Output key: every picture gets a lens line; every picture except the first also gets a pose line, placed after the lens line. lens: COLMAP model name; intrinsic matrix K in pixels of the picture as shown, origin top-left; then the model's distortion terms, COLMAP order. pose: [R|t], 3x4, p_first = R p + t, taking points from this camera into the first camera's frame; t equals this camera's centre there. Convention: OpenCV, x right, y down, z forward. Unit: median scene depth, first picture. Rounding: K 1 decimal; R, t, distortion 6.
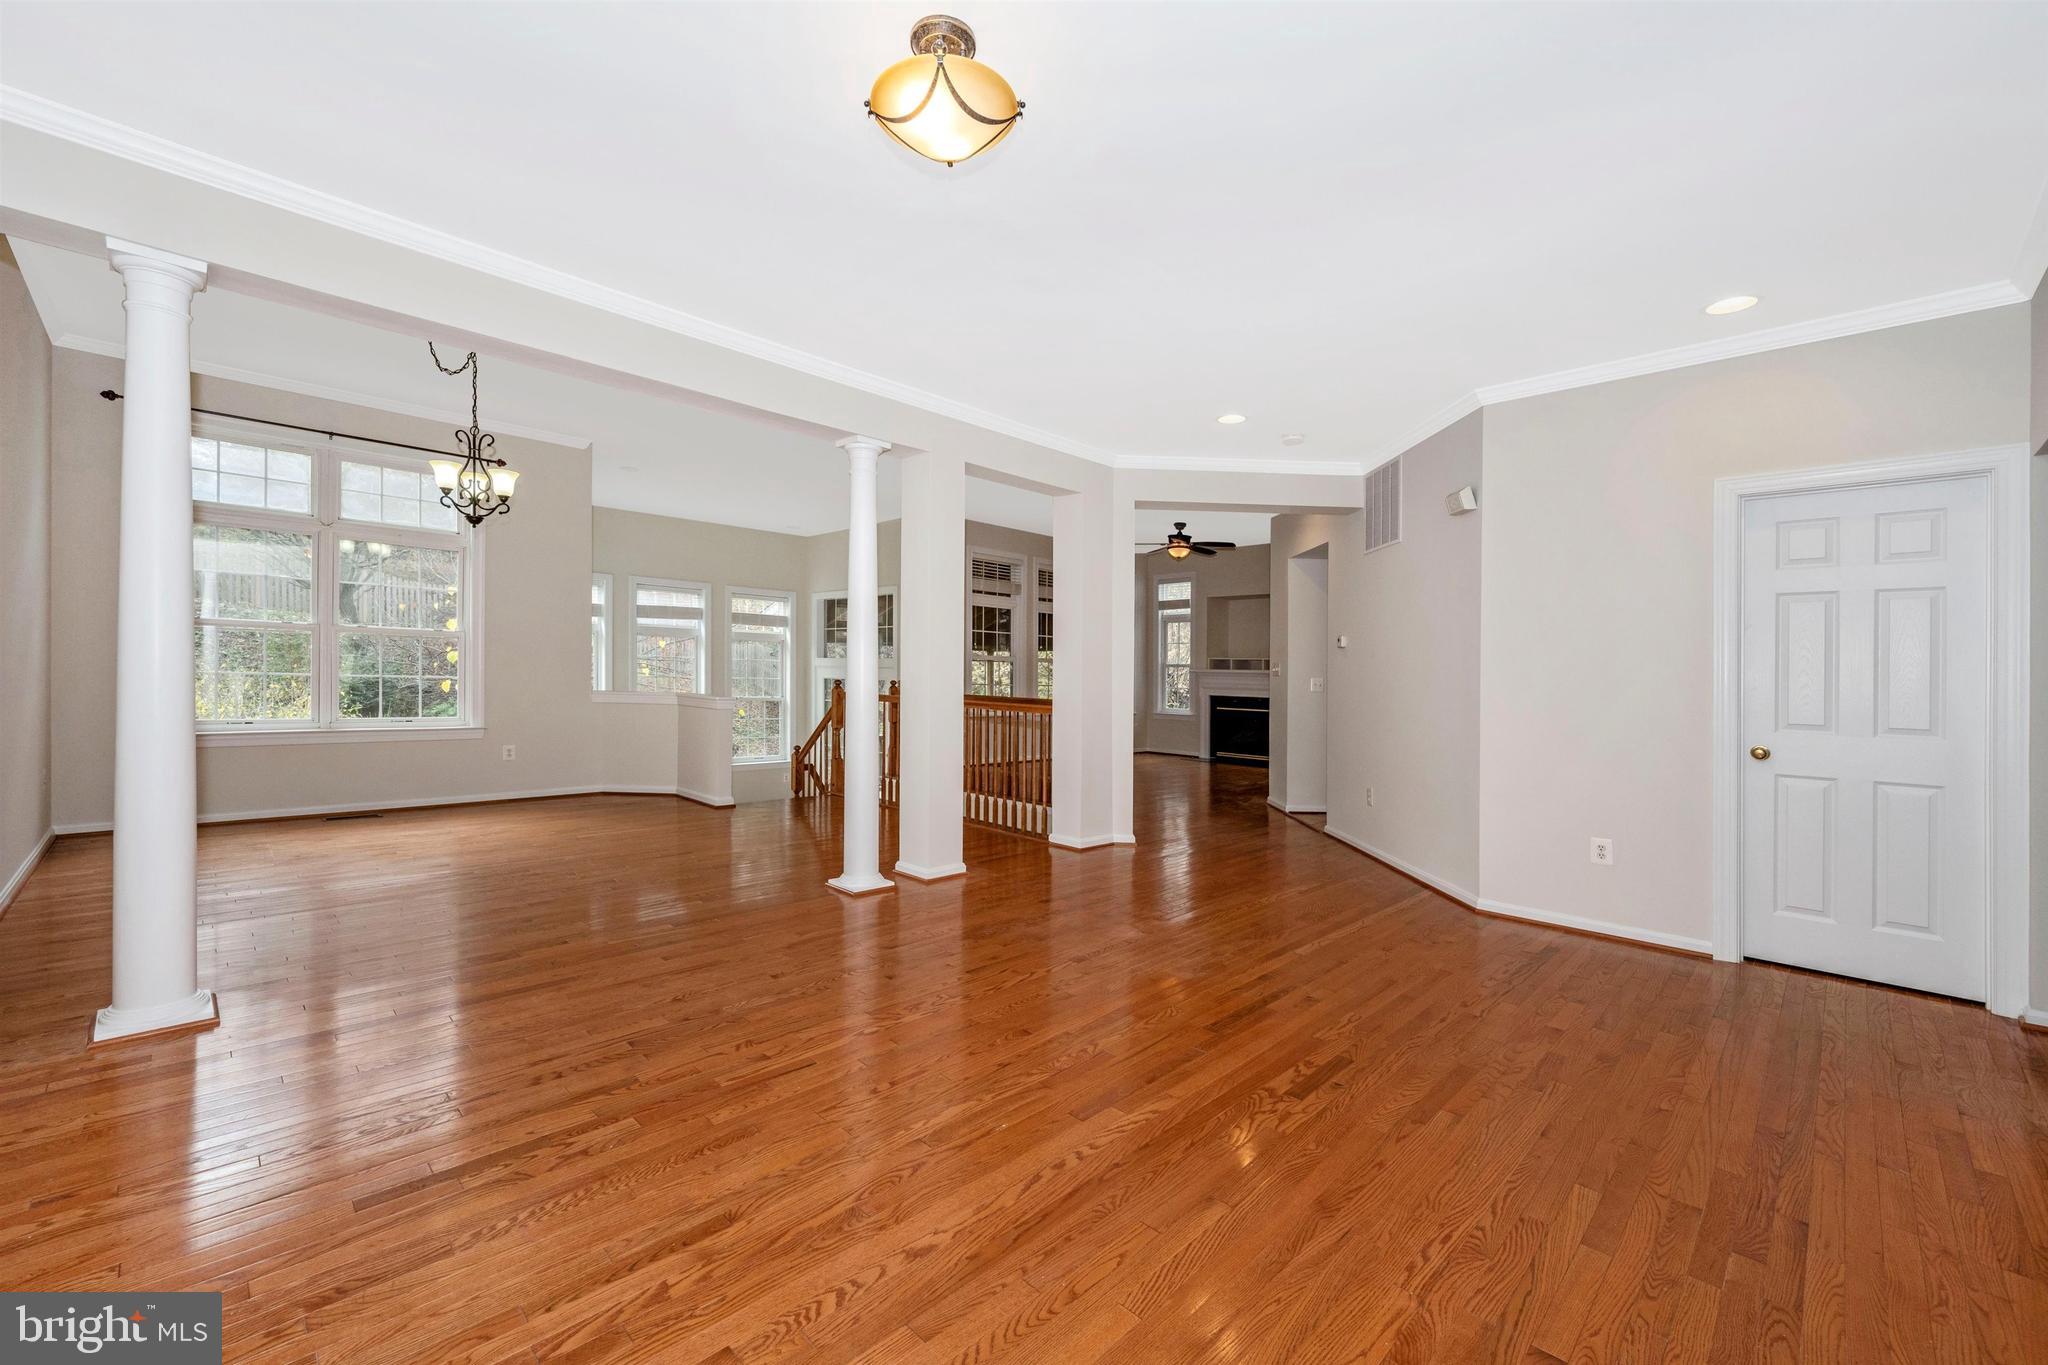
lens RADIAL K [[836.9, 0, 1021.4], [0, 836.9, 670.7], [0, 0, 1]] dist [0.000978, 0.000366]
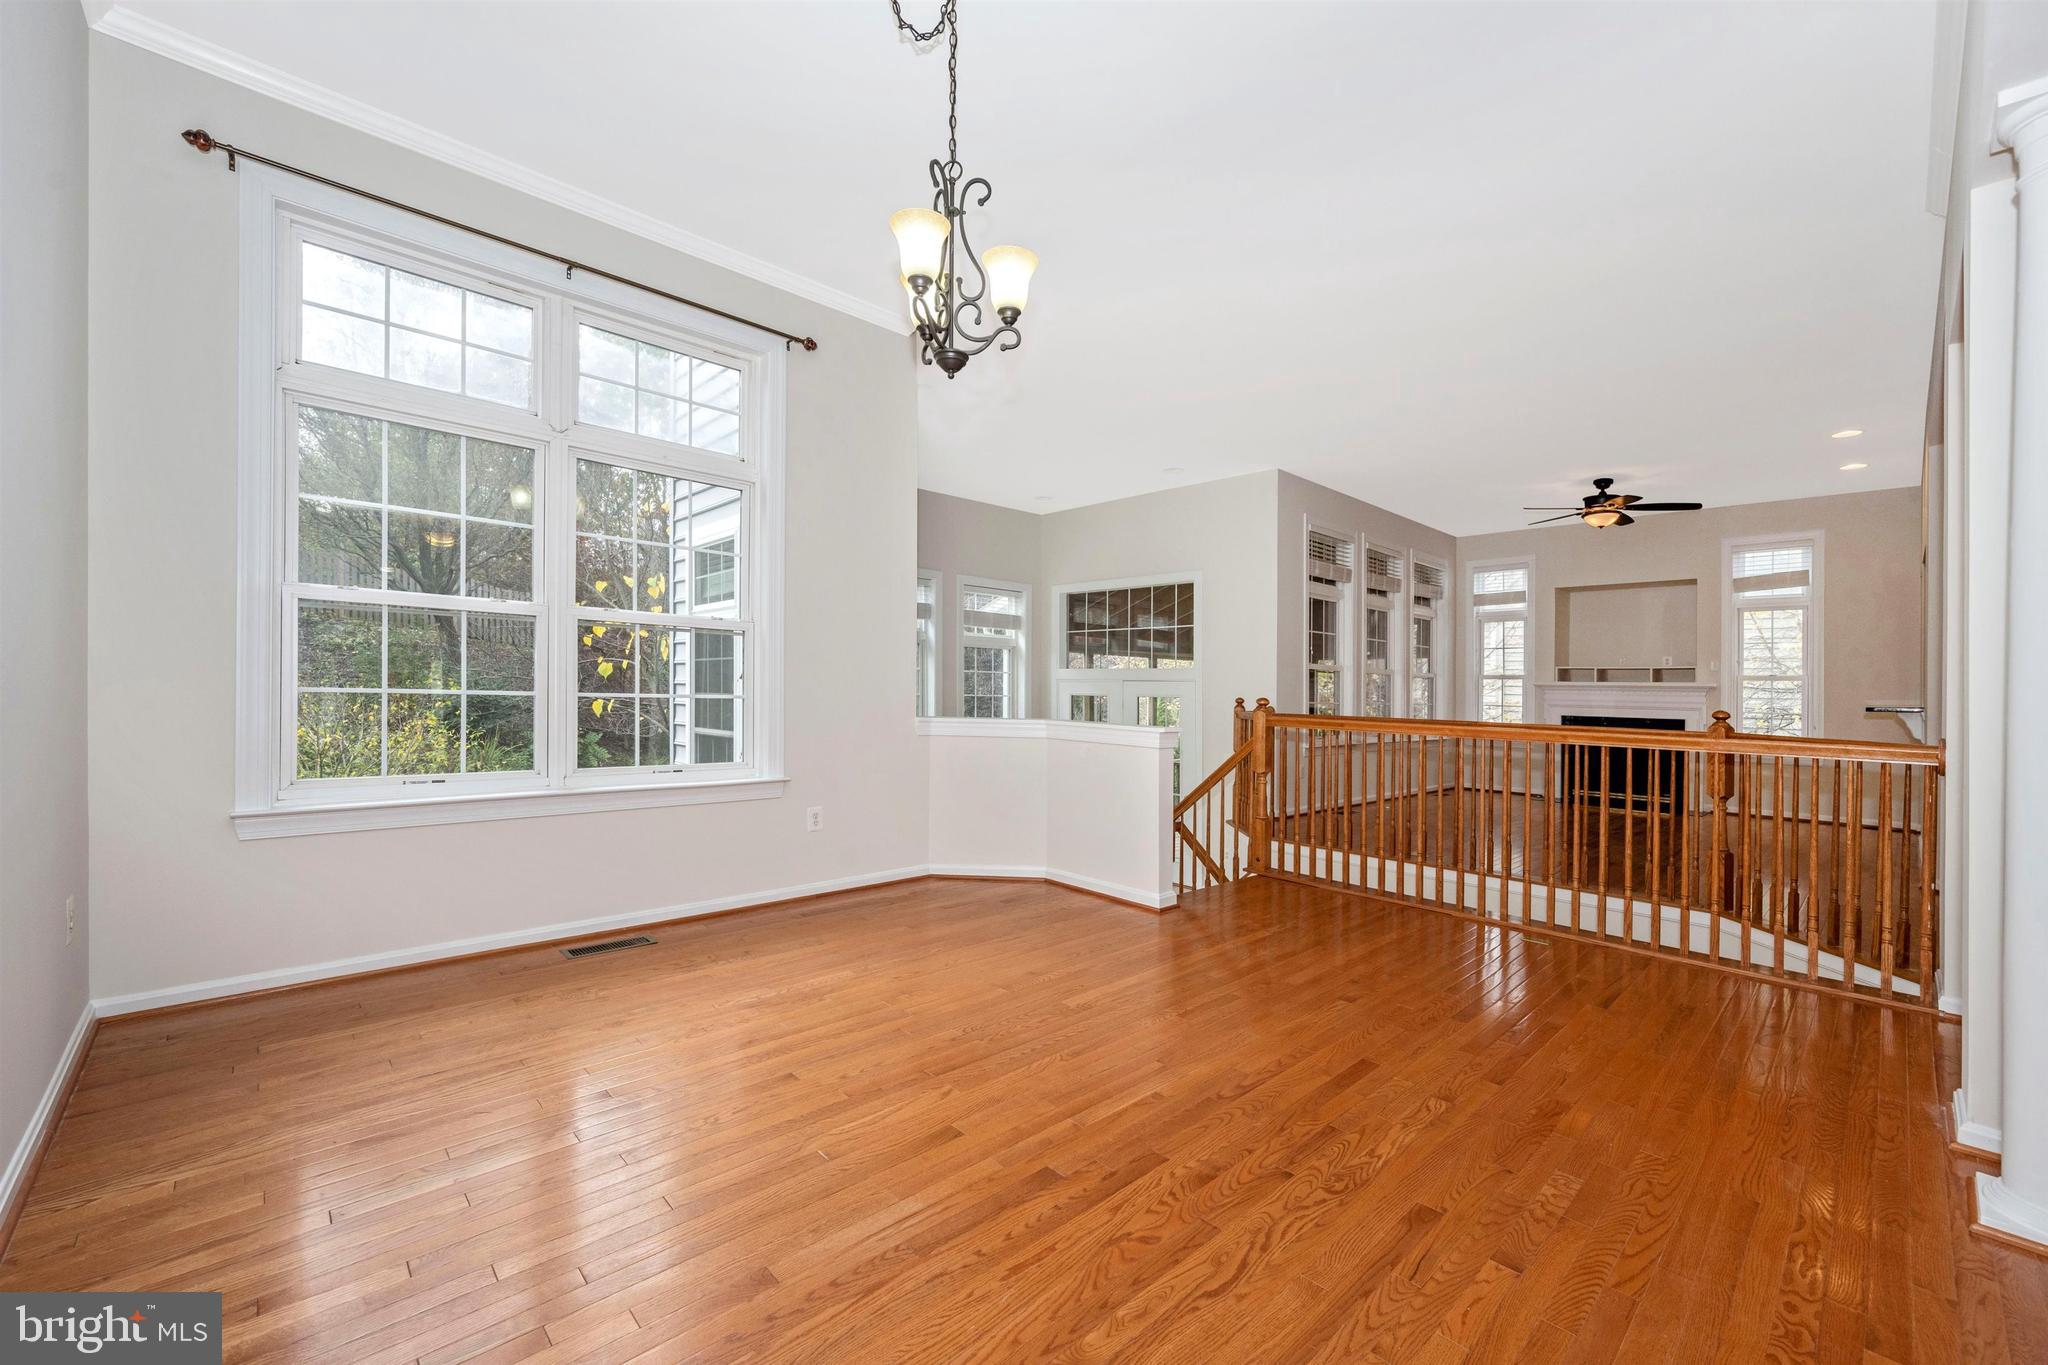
lens RADIAL K [[833.1, 0, 1024.0], [0, 833.1, 682.5], [0, 0, 1]] dist [-0.000325, -0.000140]
pose [[0.999431, -0.004687, -0.033402, -0.347406], [0.004548, 0.999981, -0.004253, 0.000873], [0.033422, 0.004099, 0.999433, 0.311716]]
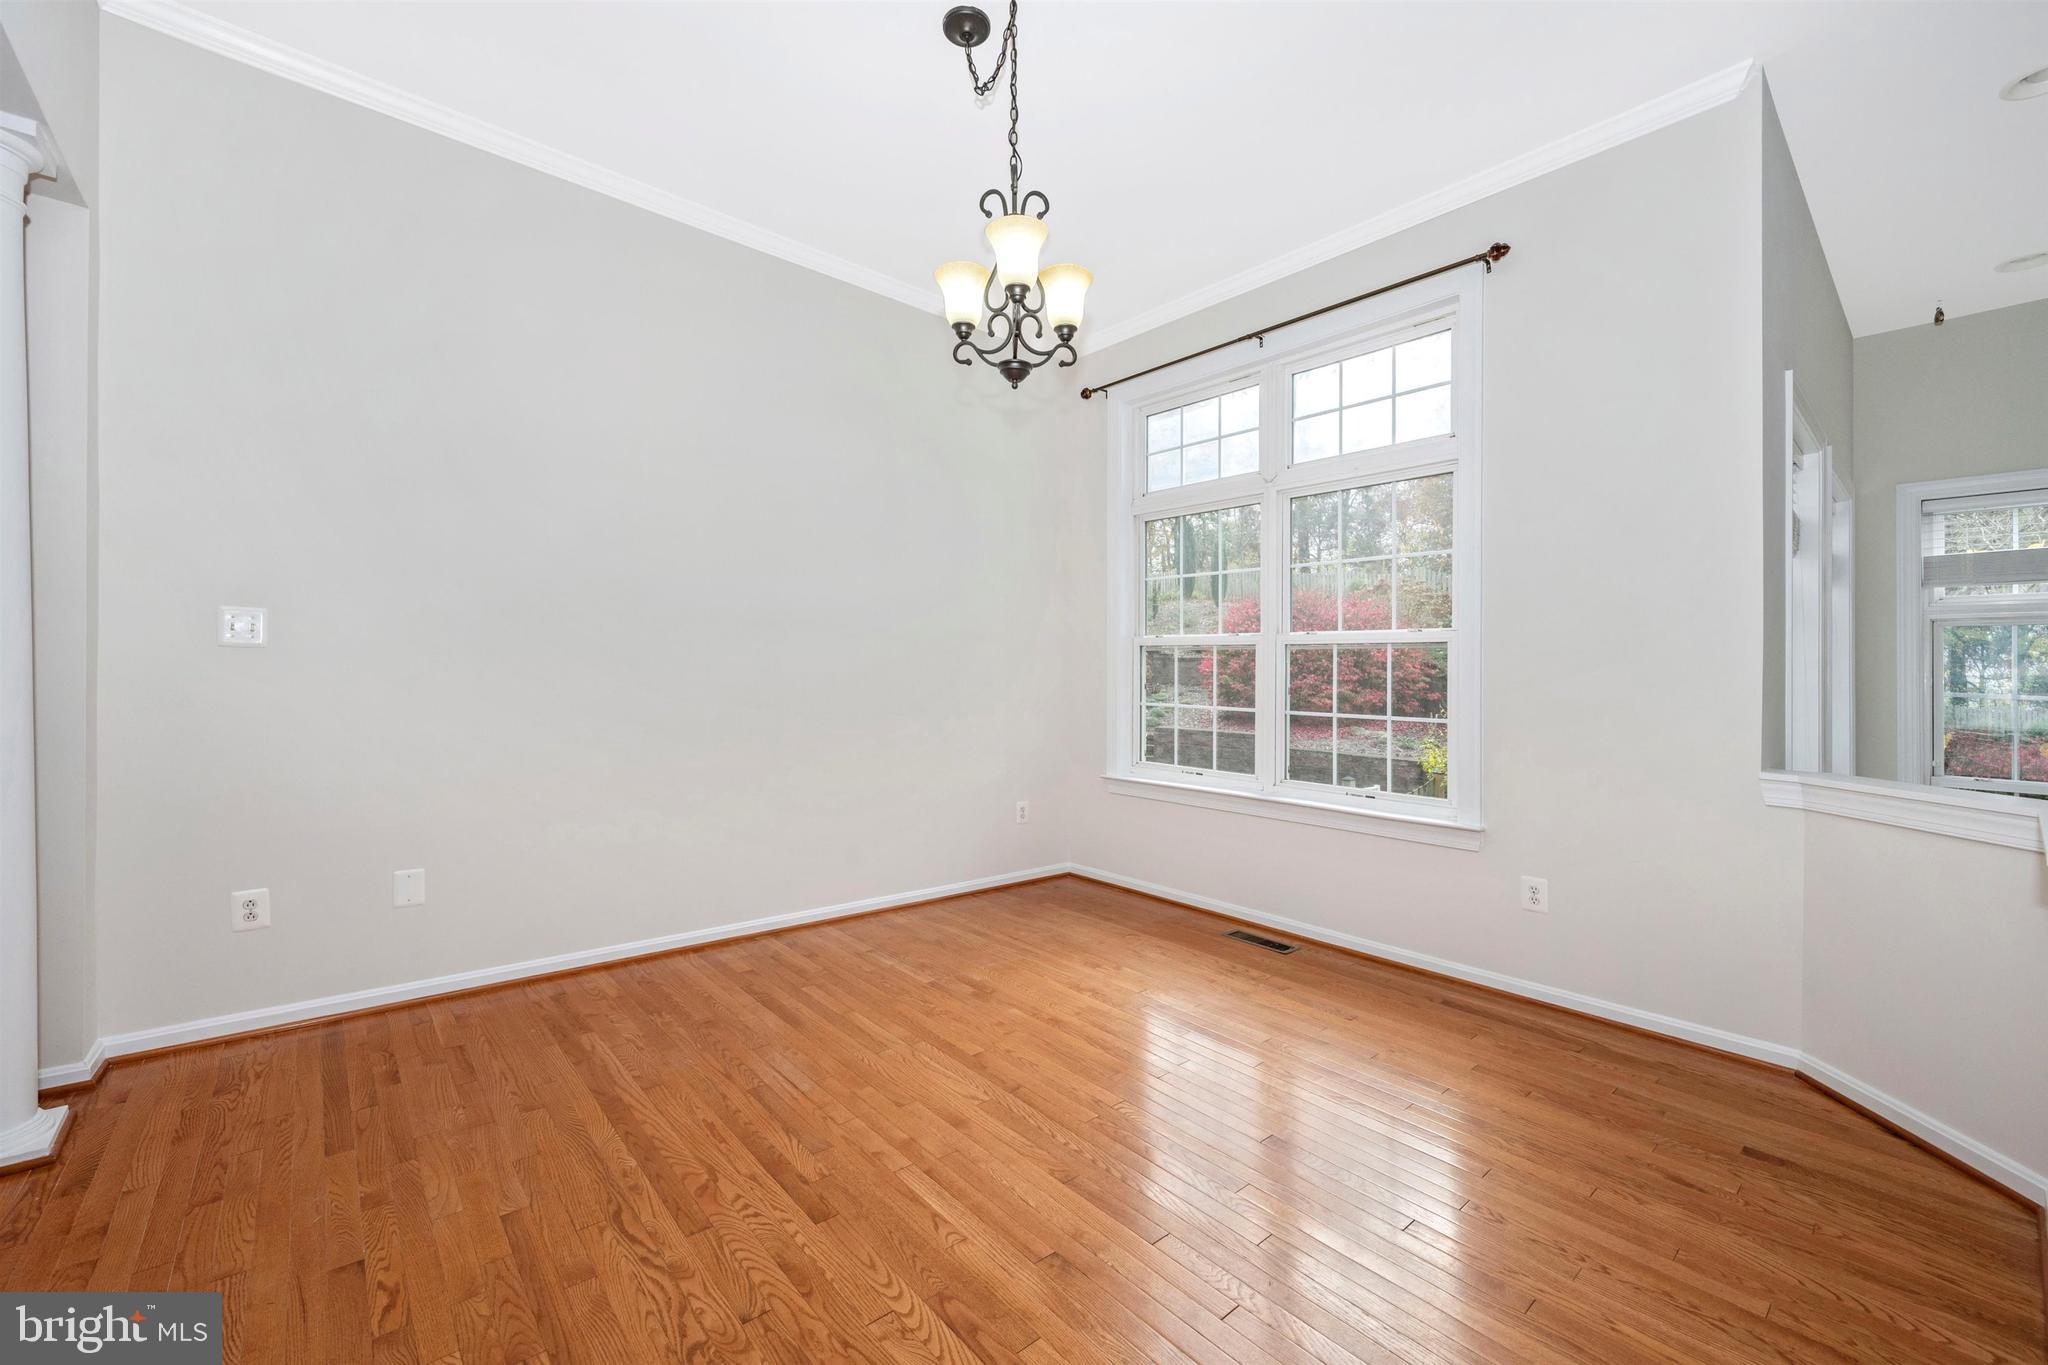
lens RADIAL K [[859.6, 0, 1024.0], [0, 859.6, 682.5], [0, 0, 1]] dist [-0.000613, -0.000107]
pose [[-0.097476, -0.022771, -0.994977, -0.106628], [-0.018215, 0.999612, -0.021092, 0.001267], [0.995071, 0.016067, -0.097853, 0.612406]]
